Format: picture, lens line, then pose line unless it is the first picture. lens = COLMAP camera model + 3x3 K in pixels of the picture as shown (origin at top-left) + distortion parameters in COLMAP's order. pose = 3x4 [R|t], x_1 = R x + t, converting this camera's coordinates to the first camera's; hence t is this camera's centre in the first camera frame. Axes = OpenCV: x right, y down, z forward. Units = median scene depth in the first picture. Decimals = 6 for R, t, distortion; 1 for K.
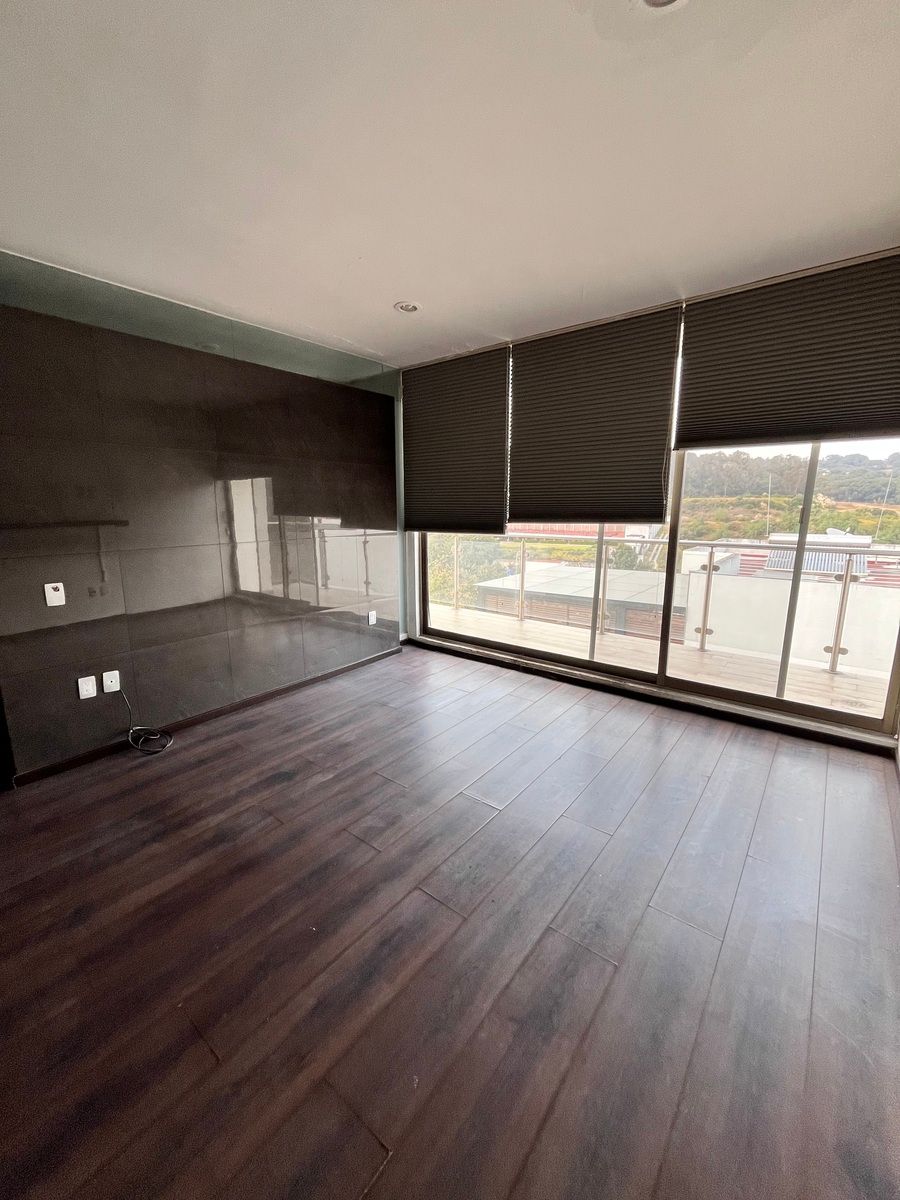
lens RADIAL K [[484.2, 0, 438.2], [0, 484.2, 602.1], [0, 0, 1]] dist [-0.003570, -0.000319]
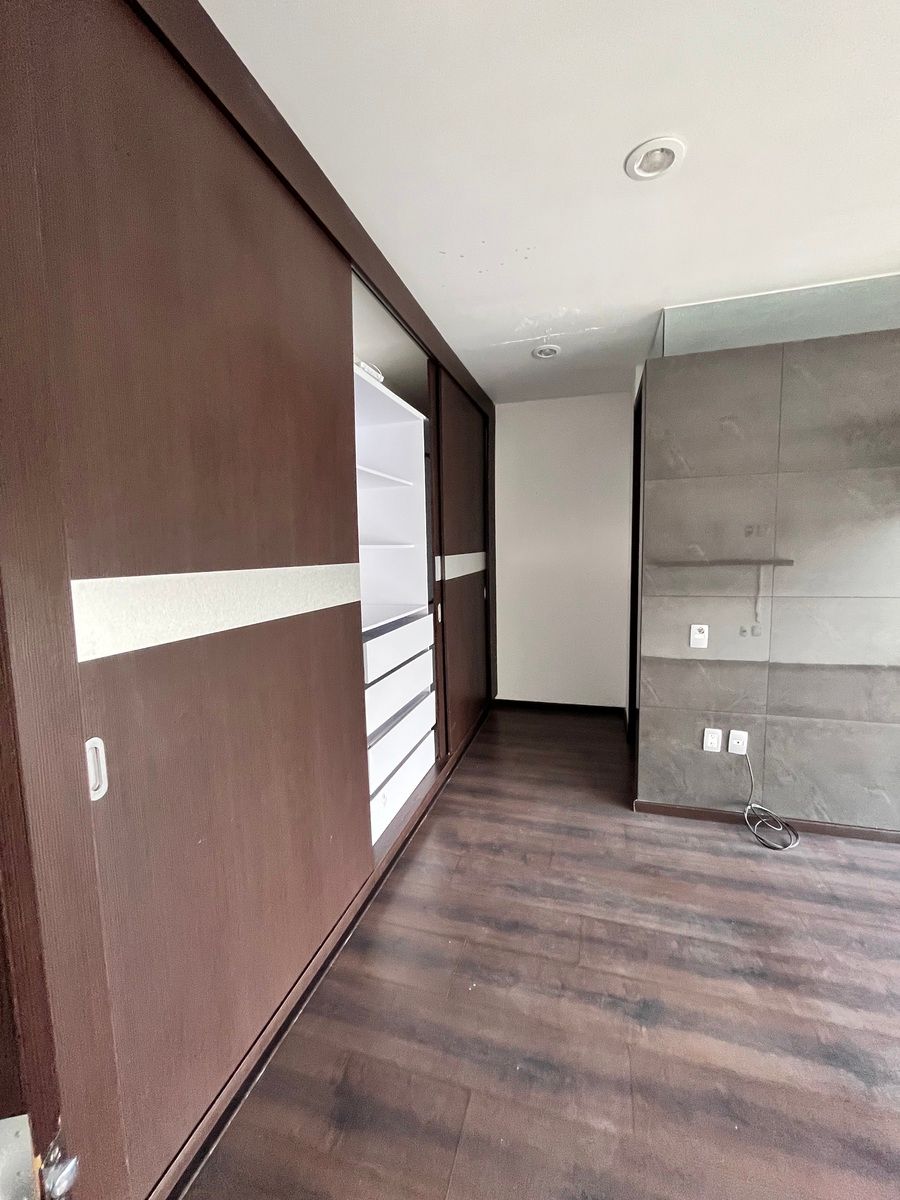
lens RADIAL K [[484.2, 0, 451.2], [0, 484.2, 602.5], [0, 0, 1]] dist [-0.003570, -0.000319]
pose [[0.379105, 0.090307, -0.920937, -0.088432], [-0.159316, 0.986735, 0.031176, -0.032045], [0.911536, 0.134901, 0.388464, 0.150503]]
